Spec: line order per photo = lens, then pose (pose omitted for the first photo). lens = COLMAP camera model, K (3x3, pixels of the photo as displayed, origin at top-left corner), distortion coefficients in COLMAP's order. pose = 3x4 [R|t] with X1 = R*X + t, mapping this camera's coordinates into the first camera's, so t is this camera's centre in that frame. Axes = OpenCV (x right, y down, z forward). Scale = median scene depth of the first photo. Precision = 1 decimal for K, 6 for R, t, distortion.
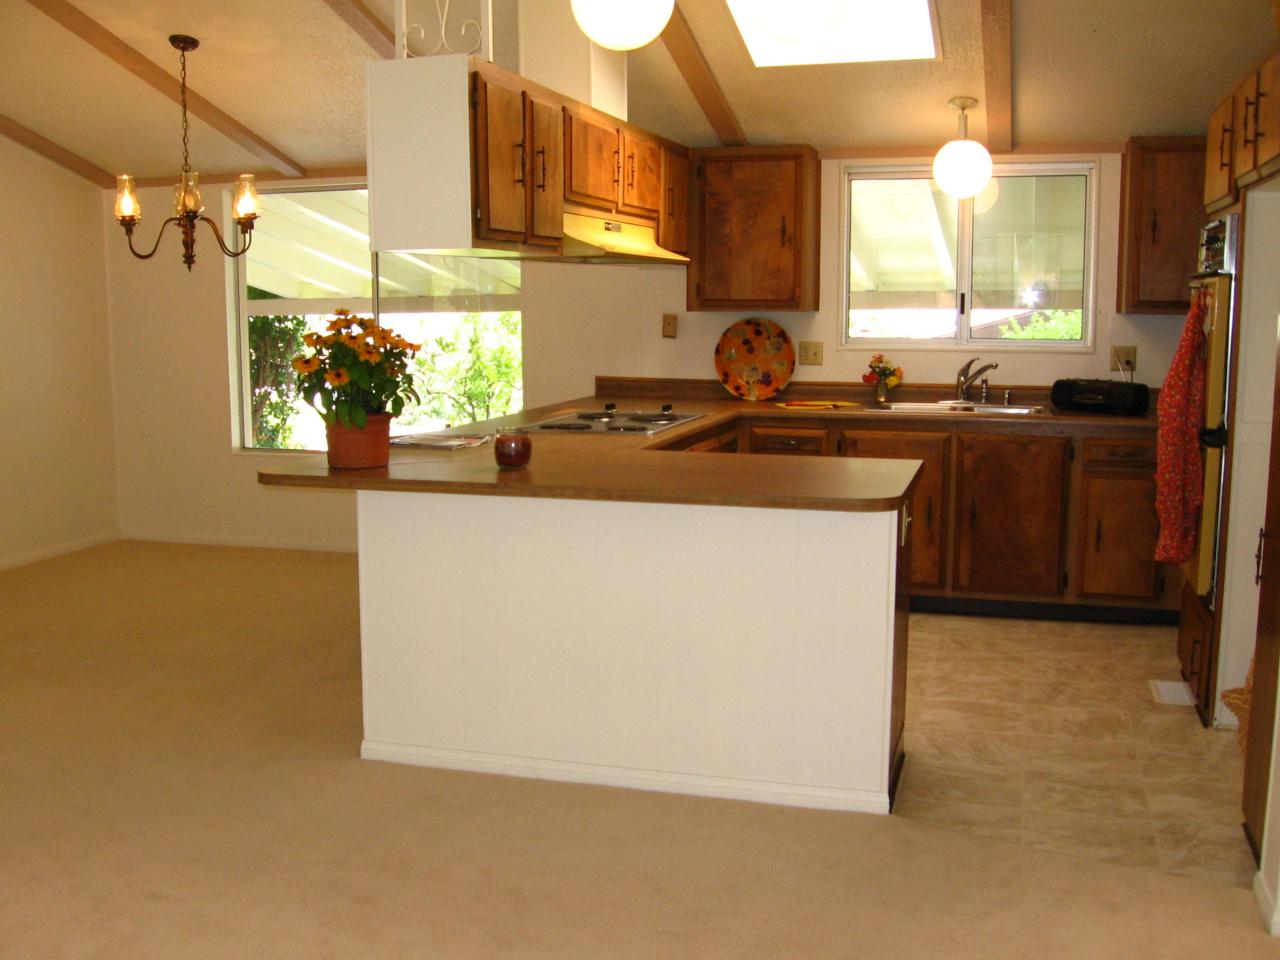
lens RADIAL K [[1344.8, 0, 609.6], [0, 1344.8, 508.2], [0, 0, 1]] dist [-0.142228, 0.106660]
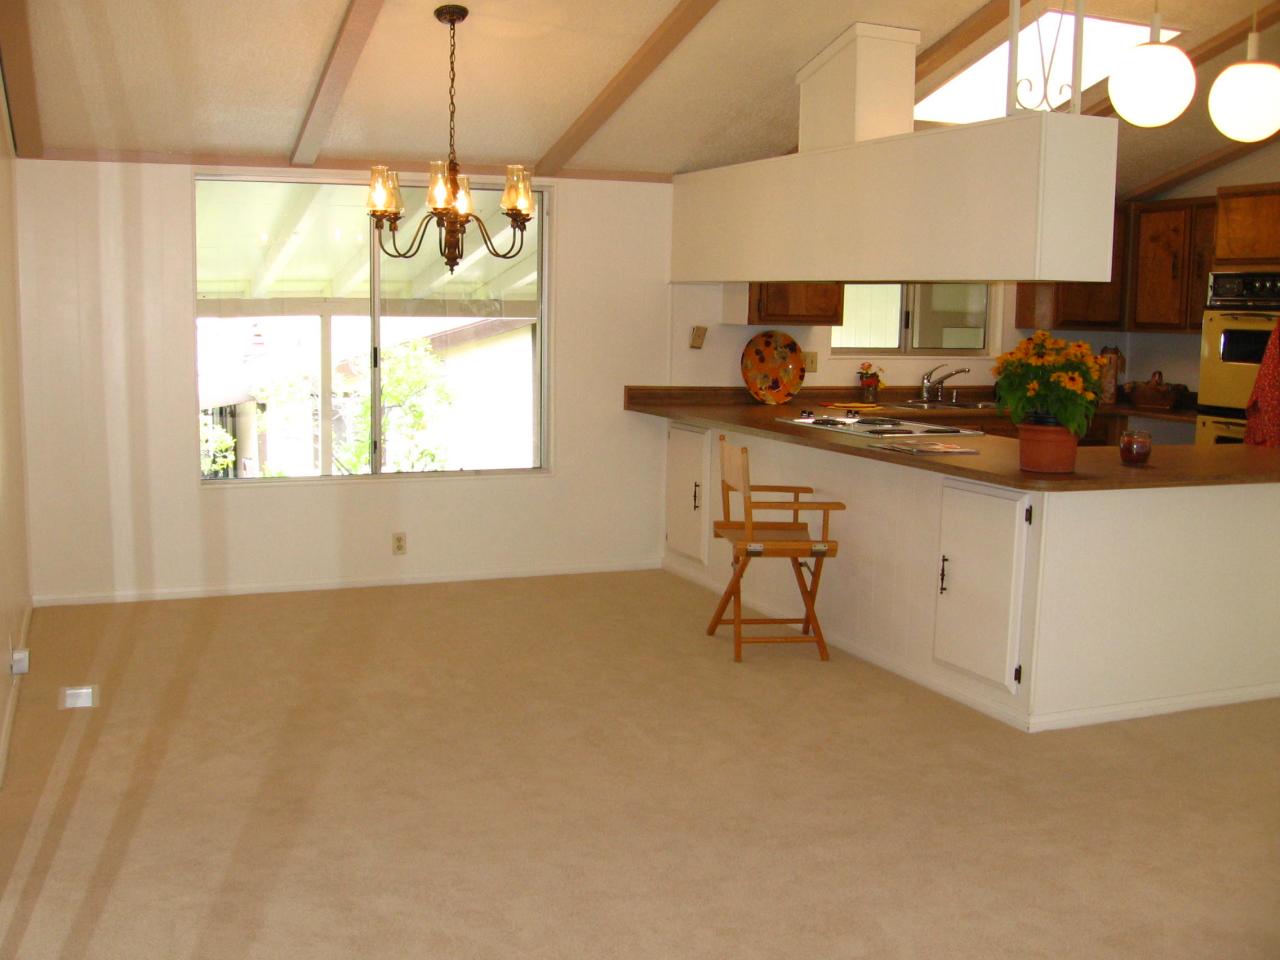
lens RADIAL K [[1344.8, 0, 609.6], [0, 1344.8, 508.2], [0, 0, 1]] dist [-0.142228, 0.106660]
pose [[0.773647, -0.078585, 0.628725, -0.713577], [0.078167, 0.996536, 0.028373, -0.036819], [-0.628777, 0.027194, 0.777110, 0.220414]]
